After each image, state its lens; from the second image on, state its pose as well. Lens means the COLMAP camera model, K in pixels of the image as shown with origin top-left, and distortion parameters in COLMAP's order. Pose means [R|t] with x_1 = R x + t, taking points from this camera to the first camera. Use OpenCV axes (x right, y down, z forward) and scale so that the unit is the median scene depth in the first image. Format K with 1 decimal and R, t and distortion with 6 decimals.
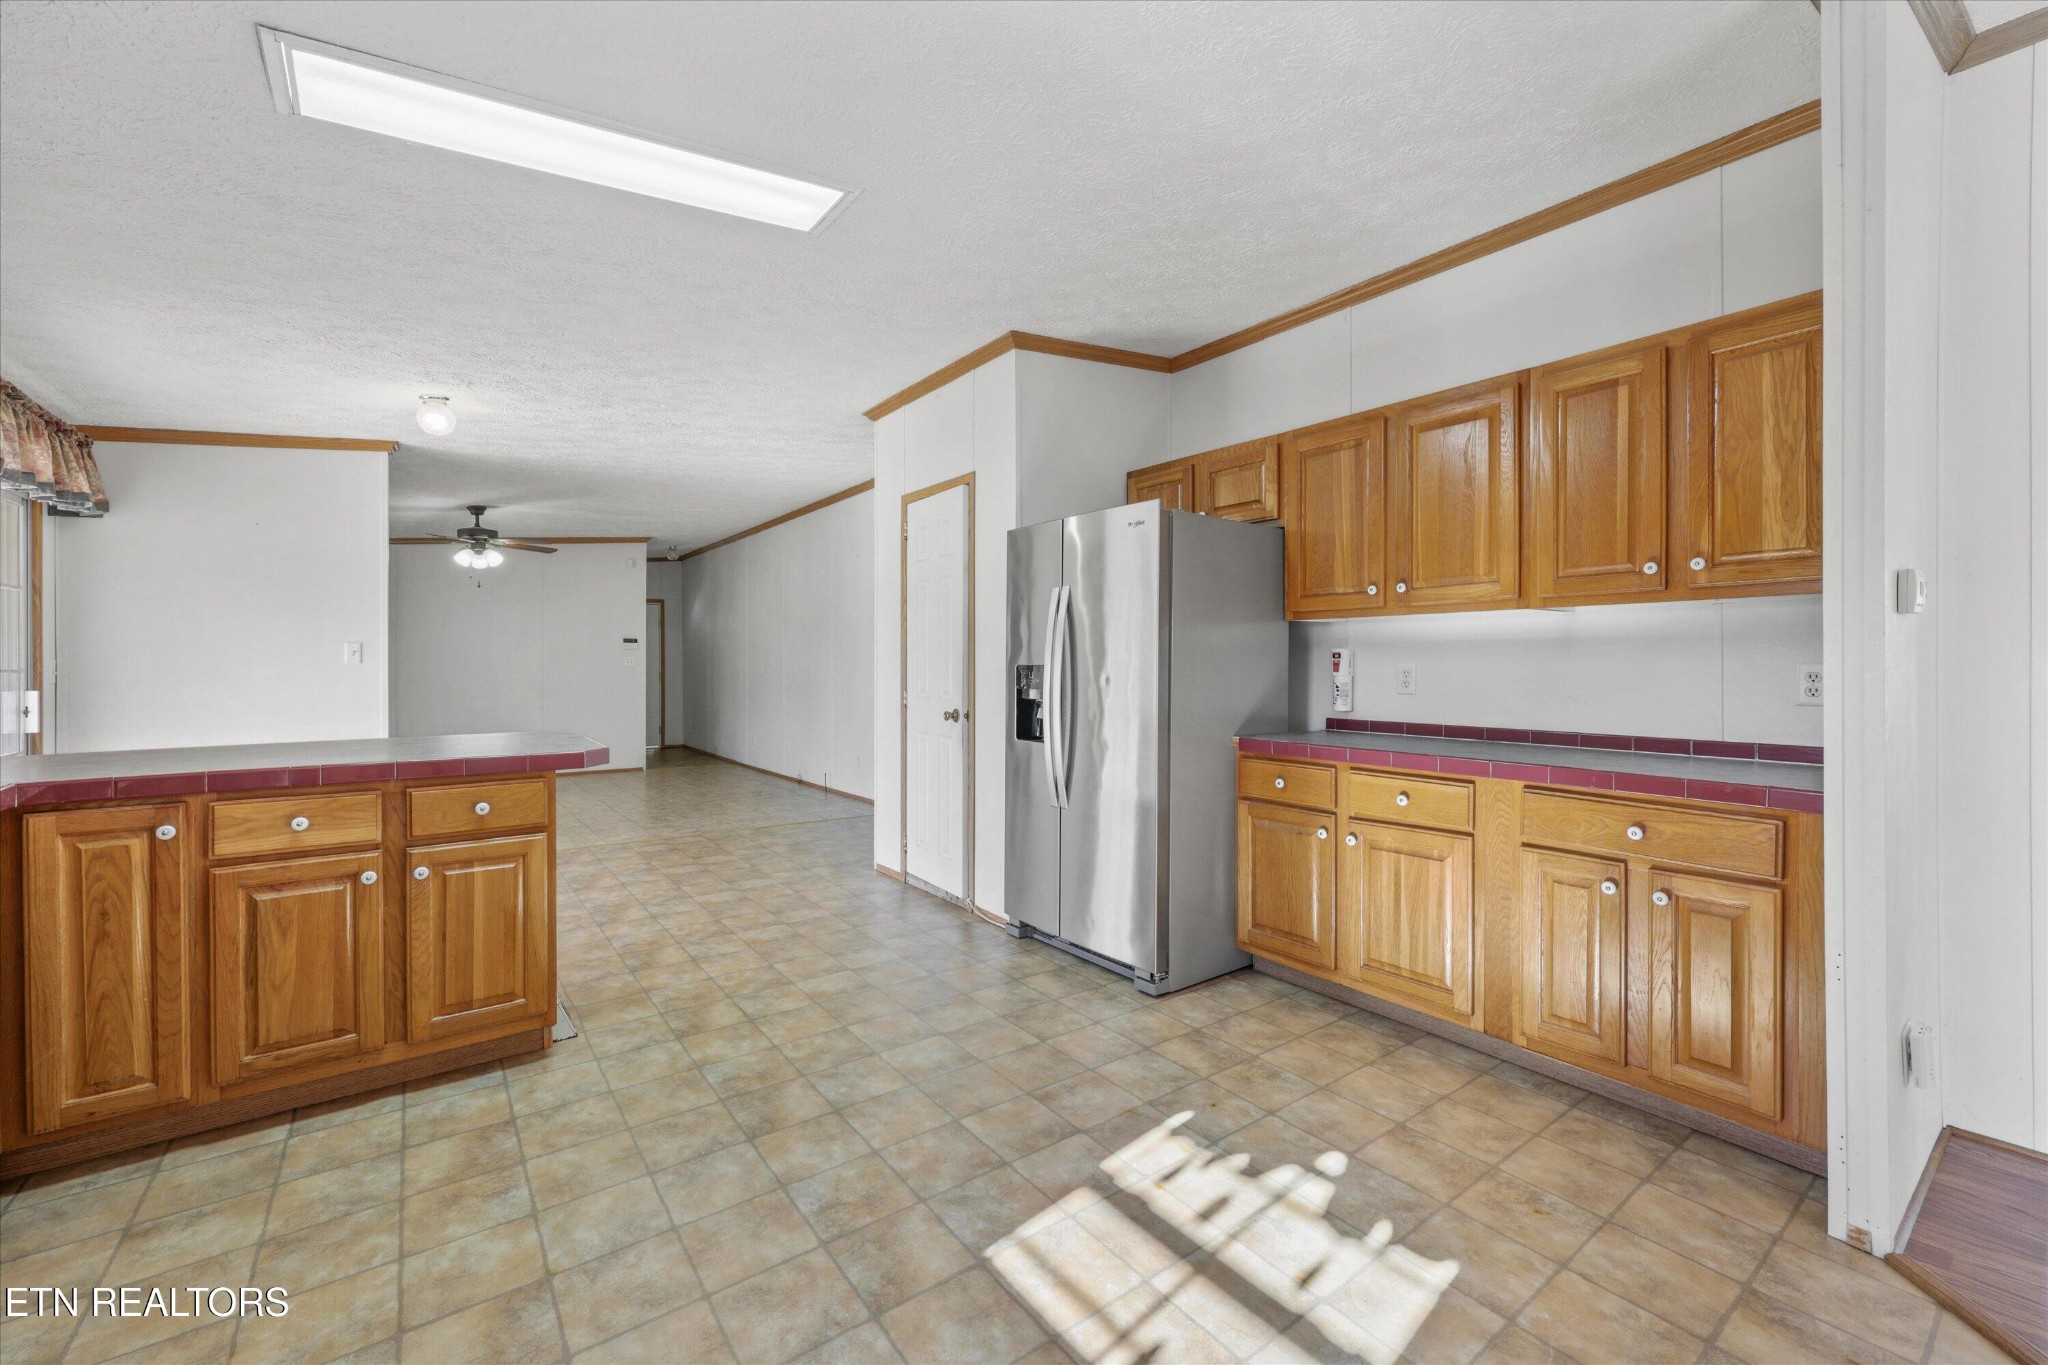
lens RADIAL K [[822.9, 0, 1026.2], [0, 822.9, 669.5], [0, 0, 1]] dist [0.000613, -0.000309]
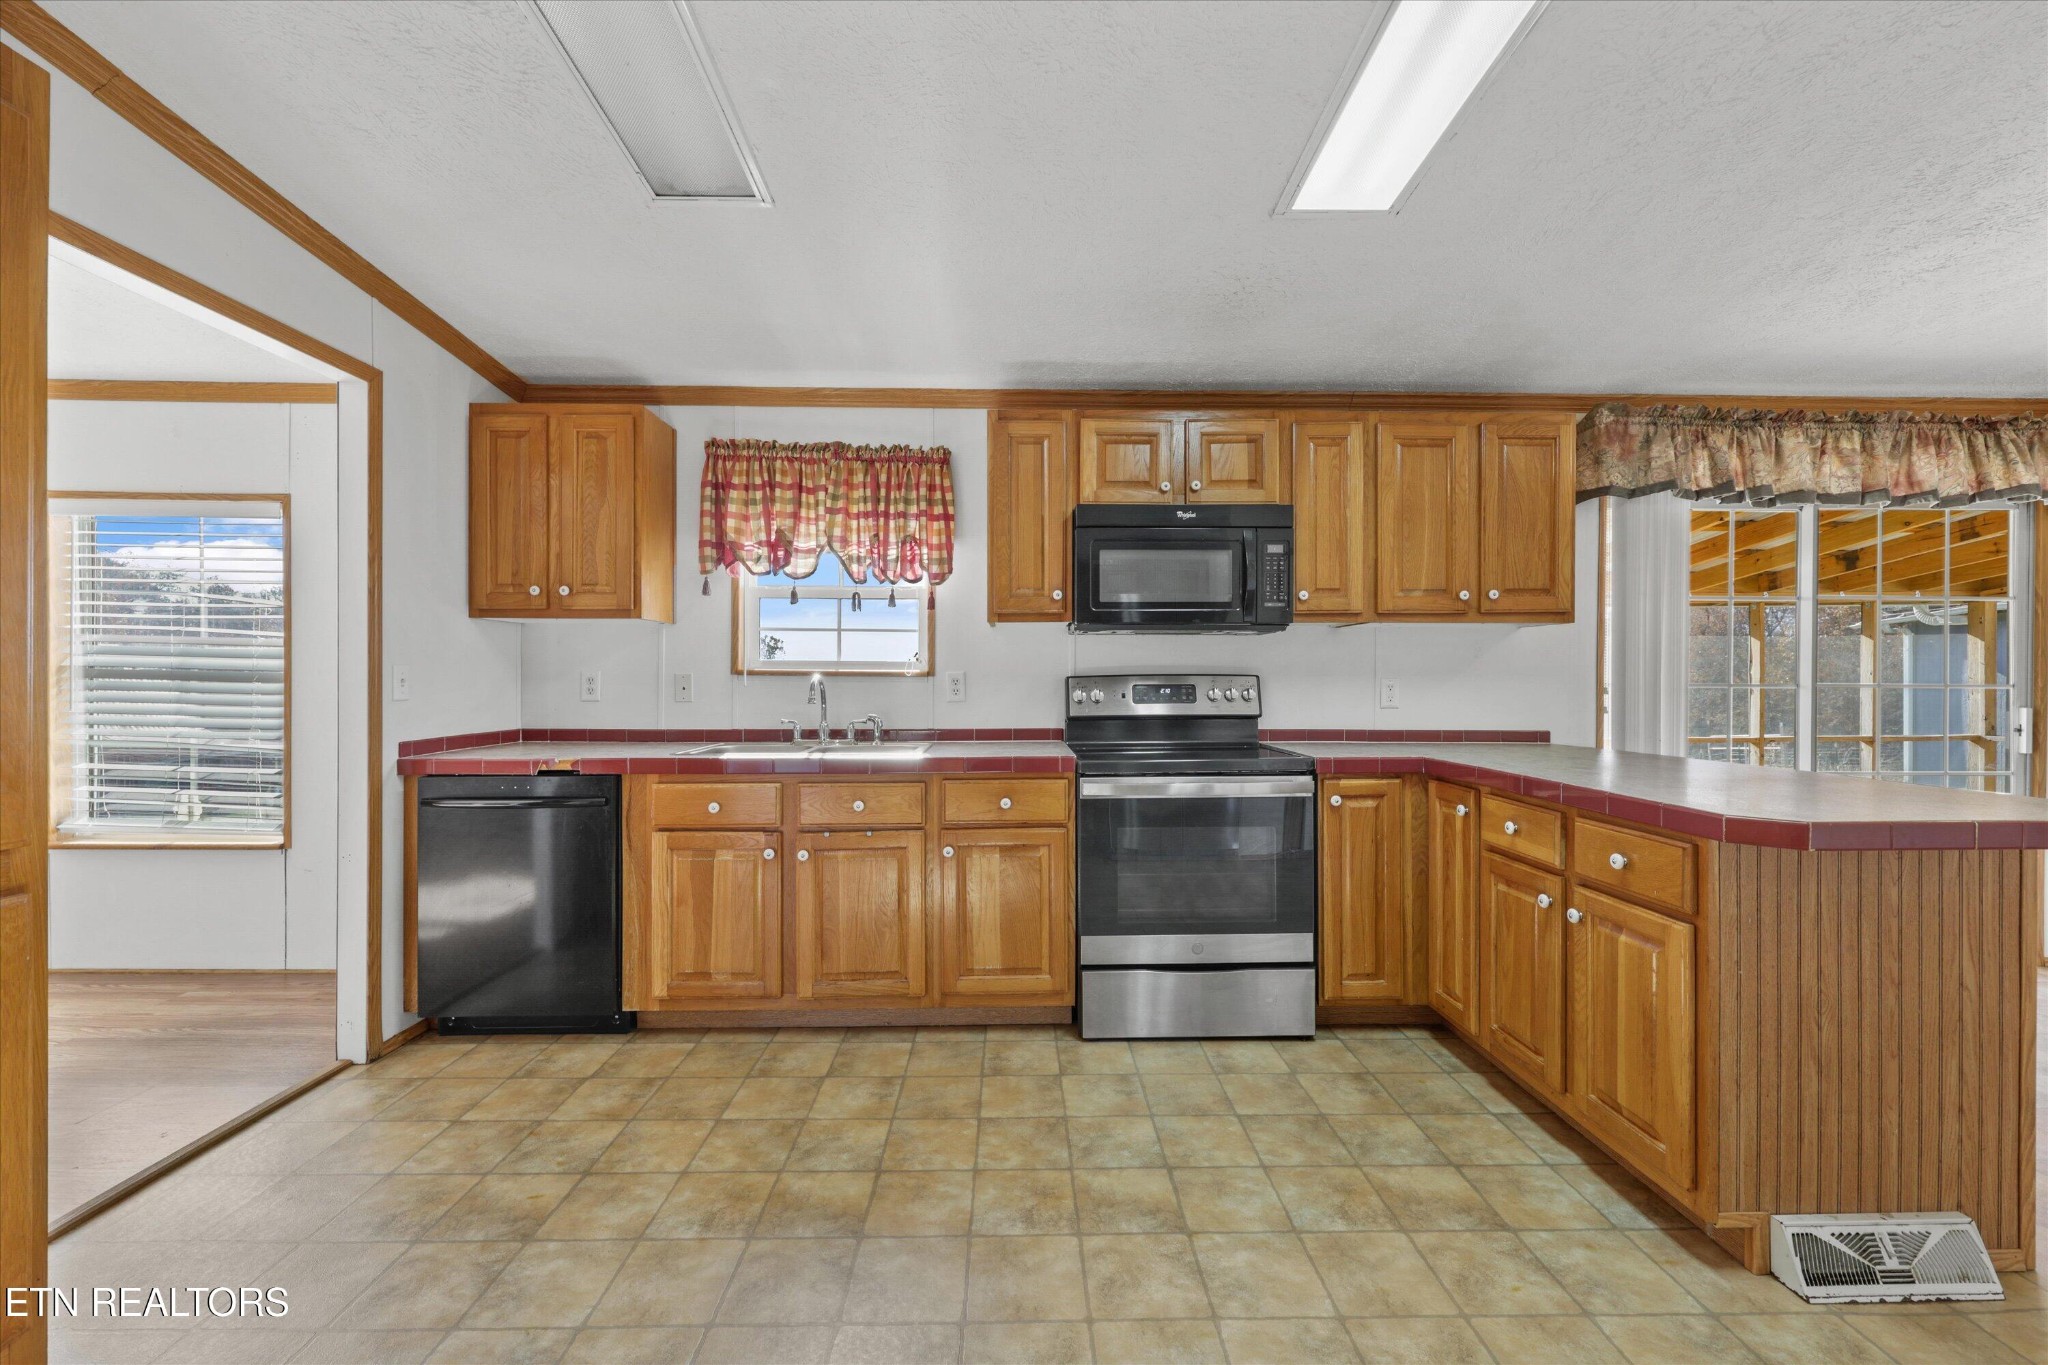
lens RADIAL K [[822.9, 0, 1032.6], [0, 822.9, 676.9], [0, 0, 1]] dist [0.000613, -0.000309]
pose [[-0.582850, 0.000838, -0.812579, 0.338741], [-0.005839, 0.999969, 0.005220, -0.007792], [0.812559, 0.007787, -0.582827, 1.143516]]
